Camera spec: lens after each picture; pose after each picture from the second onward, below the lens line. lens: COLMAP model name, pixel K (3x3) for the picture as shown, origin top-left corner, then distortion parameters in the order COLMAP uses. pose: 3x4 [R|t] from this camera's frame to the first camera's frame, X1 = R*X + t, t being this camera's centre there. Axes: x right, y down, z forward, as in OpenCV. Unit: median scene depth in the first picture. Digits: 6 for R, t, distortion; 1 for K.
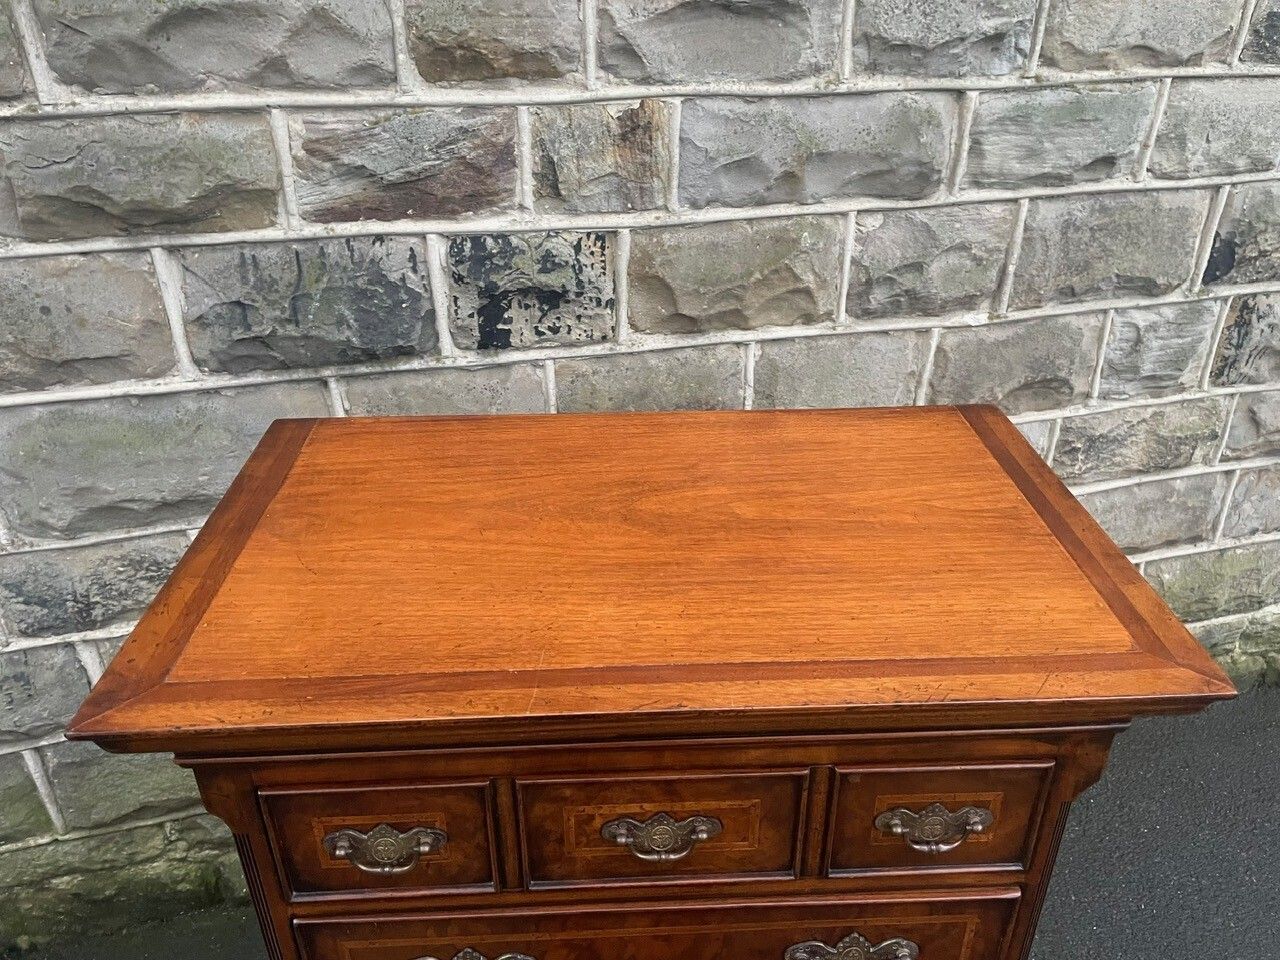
lens RADIAL K [[972.8, 0, 654.6], [0, 972.8, 470.3], [0, 0, 1]] dist [0.086878, -0.123622]
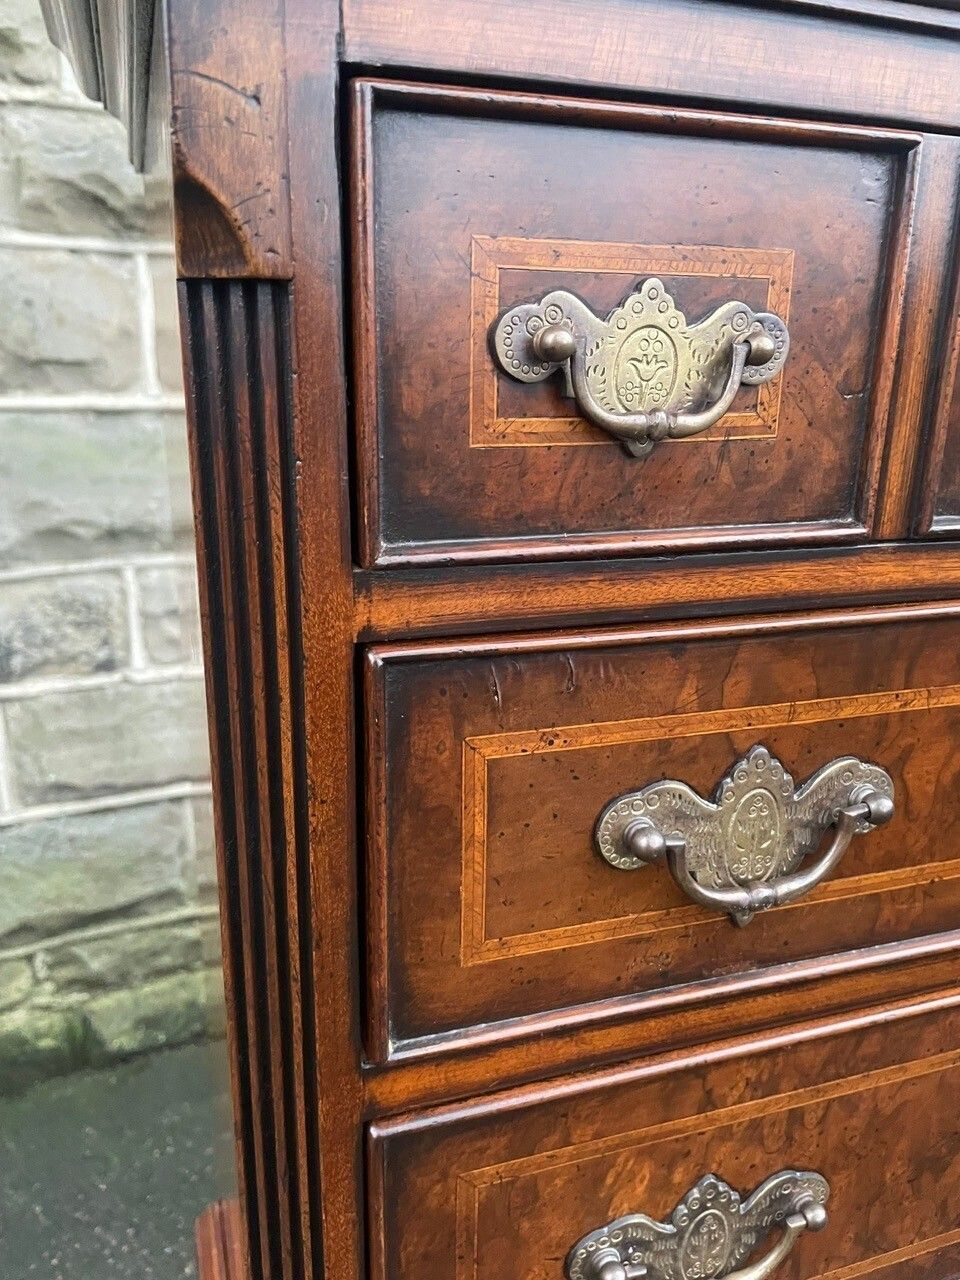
lens RADIAL K [[994.9, 0, 474.2], [0, 994.9, 633.1], [0, 0, 1]] dist [0.056057, -0.107366]
pose [[0.965494, -0.060678, 0.253259, -0.172333], [0.112322, 0.974401, -0.194746, 0.215348], [-0.234959, 0.216472, 0.947594, 0.266978]]
